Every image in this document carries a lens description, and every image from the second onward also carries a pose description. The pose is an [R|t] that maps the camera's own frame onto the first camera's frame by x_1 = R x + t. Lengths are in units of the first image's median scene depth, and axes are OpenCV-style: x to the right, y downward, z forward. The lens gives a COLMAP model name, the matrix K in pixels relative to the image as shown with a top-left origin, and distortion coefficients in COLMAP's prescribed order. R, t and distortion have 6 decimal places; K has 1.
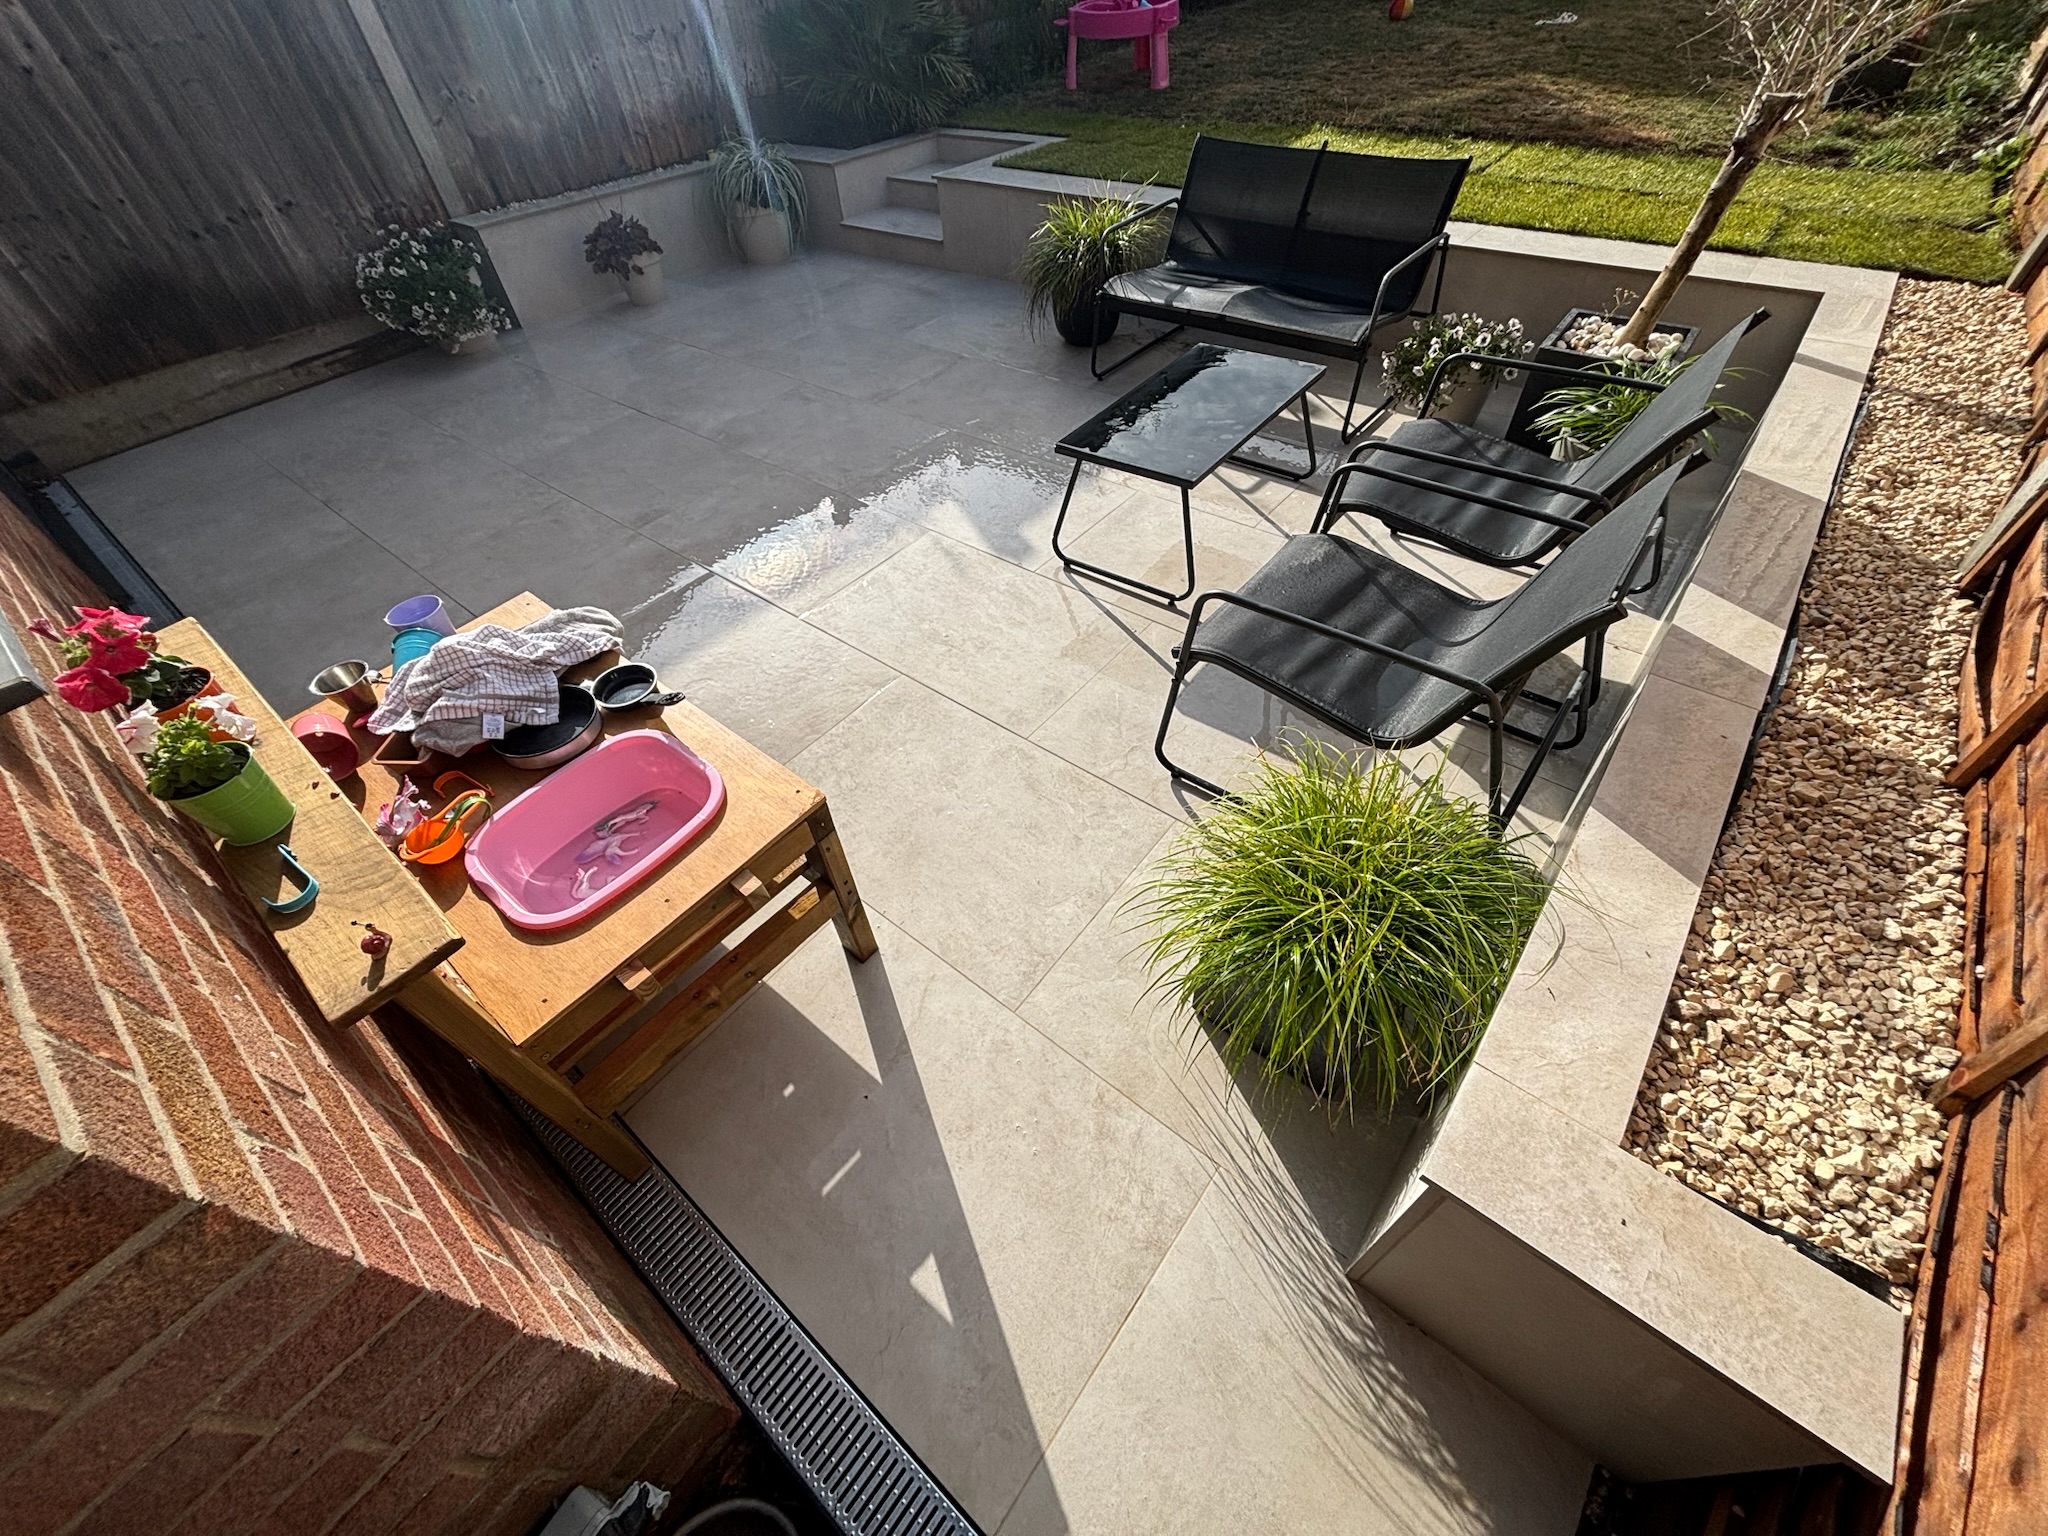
lens RADIAL K [[820.7, 0, 1024.0], [0, 820.7, 768.0], [0, 0, 1]] dist [-0.000172, 0.000242]
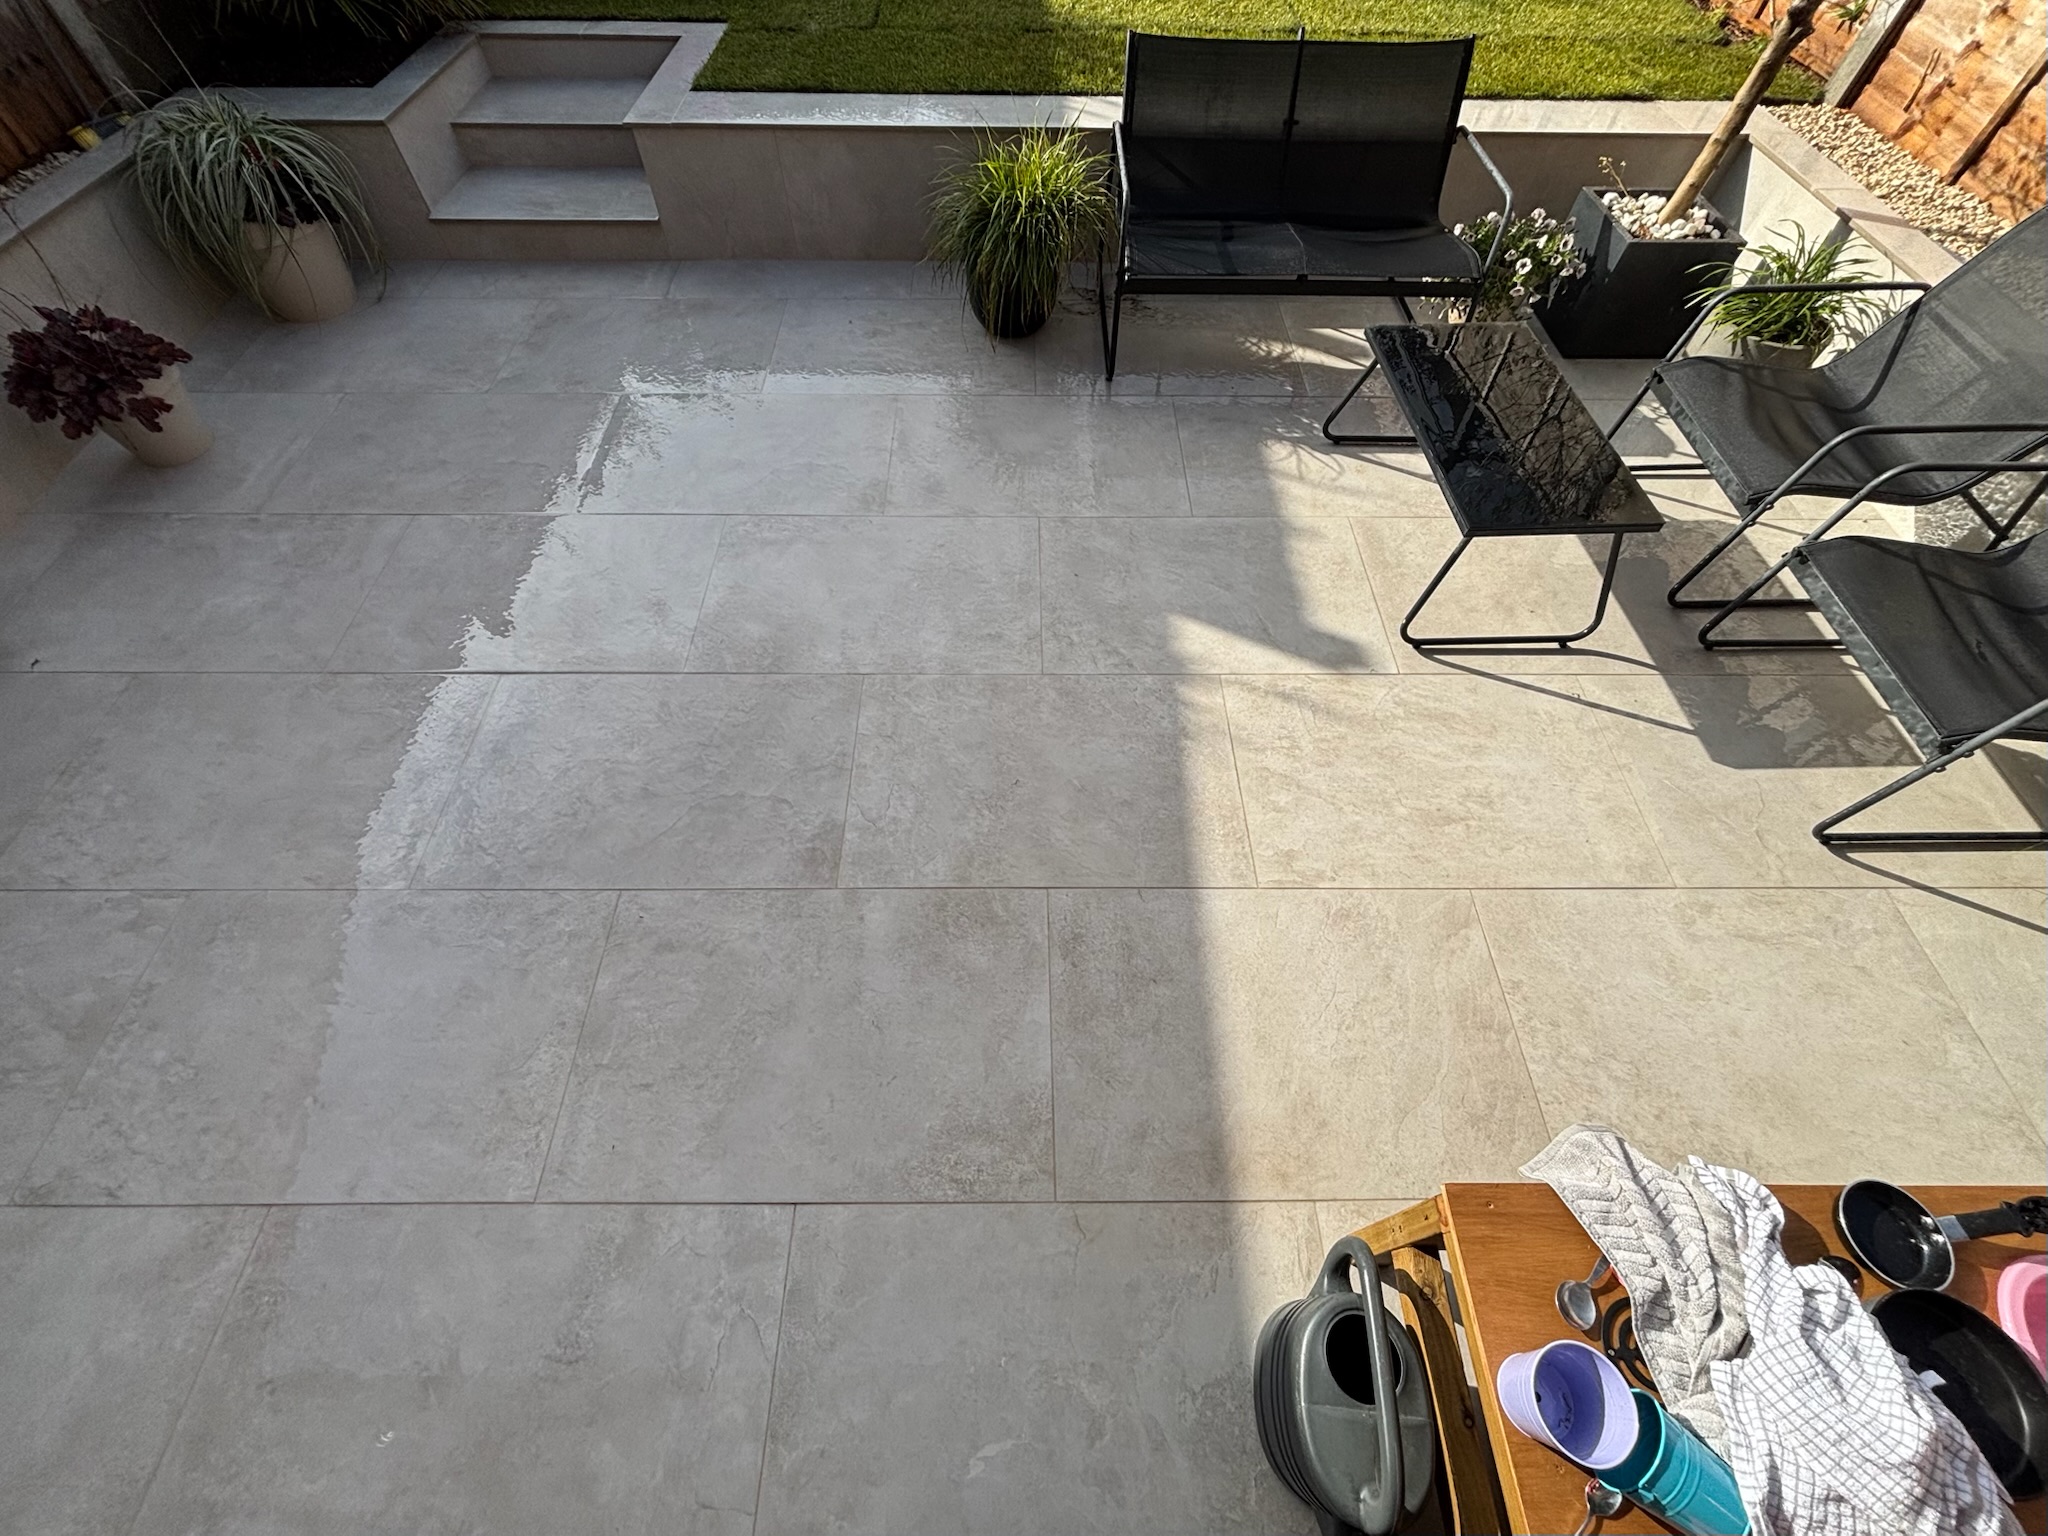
lens RADIAL K [[820.7, 0, 1024.0], [0, 820.7, 768.0], [0, 0, 1]] dist [-0.000172, 0.000242]
pose [[0.769905, -0.489532, 0.409396, -0.527371], [0.424681, 0.871875, 0.243888, -0.418007], [-0.476333, -0.013908, 0.879155, 0.381946]]
